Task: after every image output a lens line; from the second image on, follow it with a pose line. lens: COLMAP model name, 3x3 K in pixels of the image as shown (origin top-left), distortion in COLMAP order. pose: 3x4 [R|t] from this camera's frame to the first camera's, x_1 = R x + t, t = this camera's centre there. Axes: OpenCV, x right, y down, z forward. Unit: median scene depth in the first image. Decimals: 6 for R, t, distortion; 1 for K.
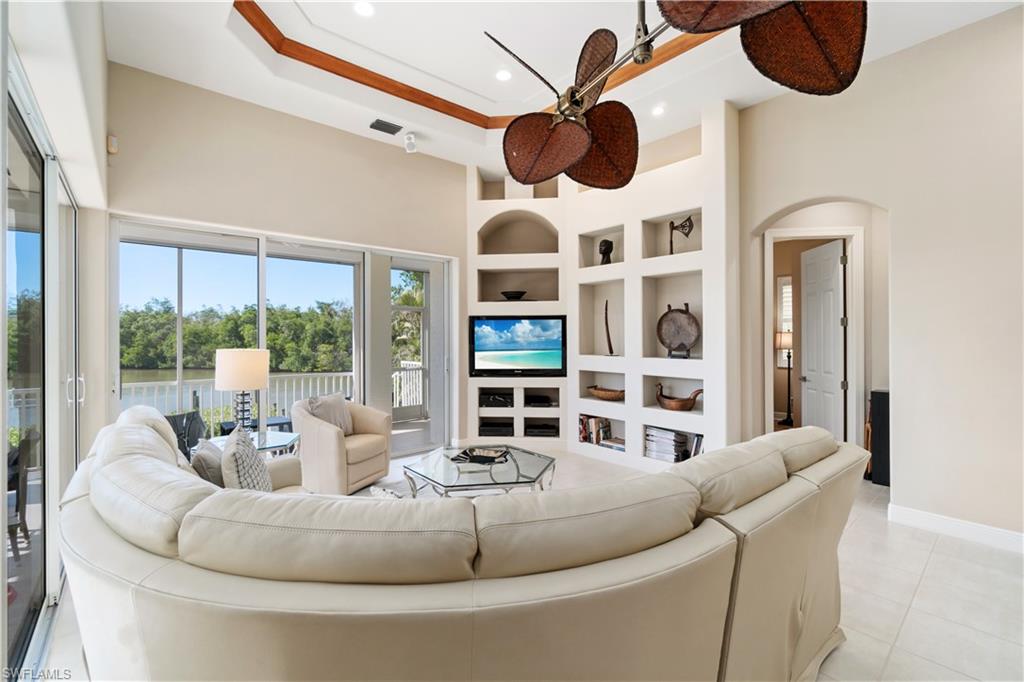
lens RADIAL K [[444.7, 0, 512.5], [0, 444.7, 339.3], [0, 0, 1]] dist [-0.001391, -0.001504]
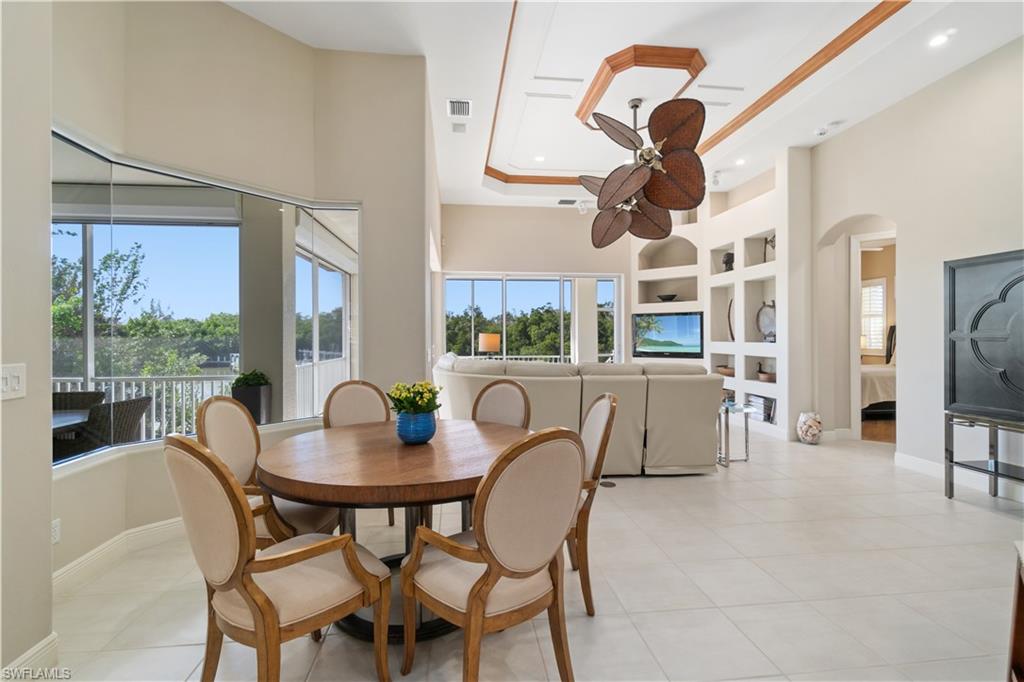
lens RADIAL K [[444.7, 0, 507.8], [0, 444.7, 336.3], [0, 0, 1]] dist [-0.001391, -0.001504]
pose [[0.831430, 0.000189, -0.555630, 0.362504], [-0.003456, 0.999982, -0.004832, 0.026964], [0.555619, 0.005938, 0.831416, -0.401601]]
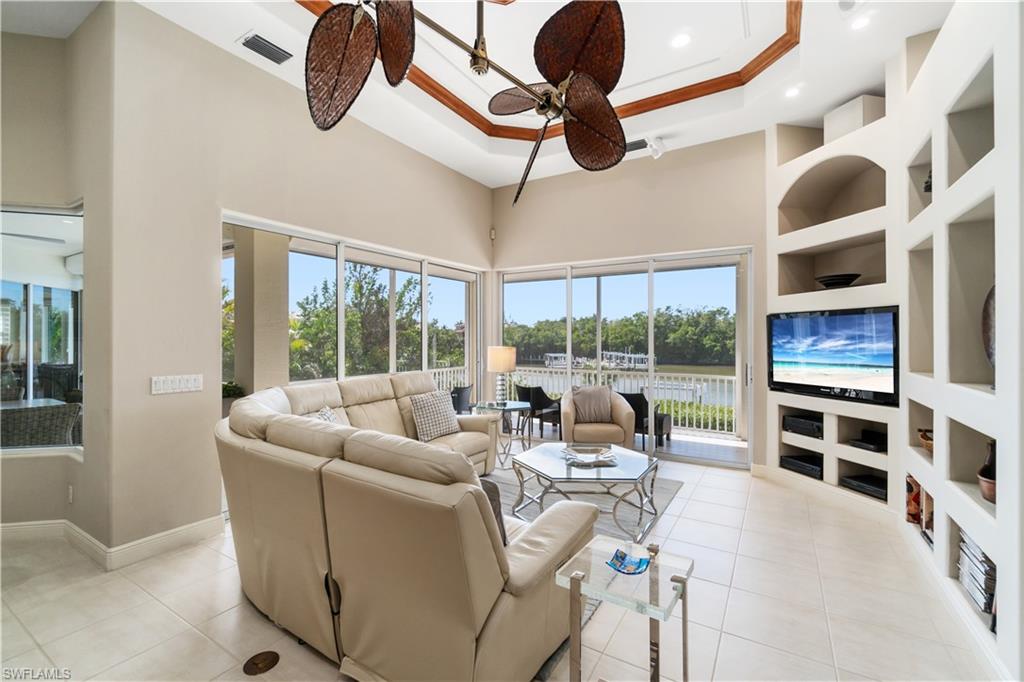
lens RADIAL K [[444.7, 0, 502.4], [0, 444.7, 339.9], [0, 0, 1]] dist [-0.001391, -0.001504]
pose [[0.298194, 0.002450, -0.954502, 0.524380], [-0.007106, 0.999975, 0.000347, -0.003153], [0.954479, 0.006680, 0.298204, 0.302799]]
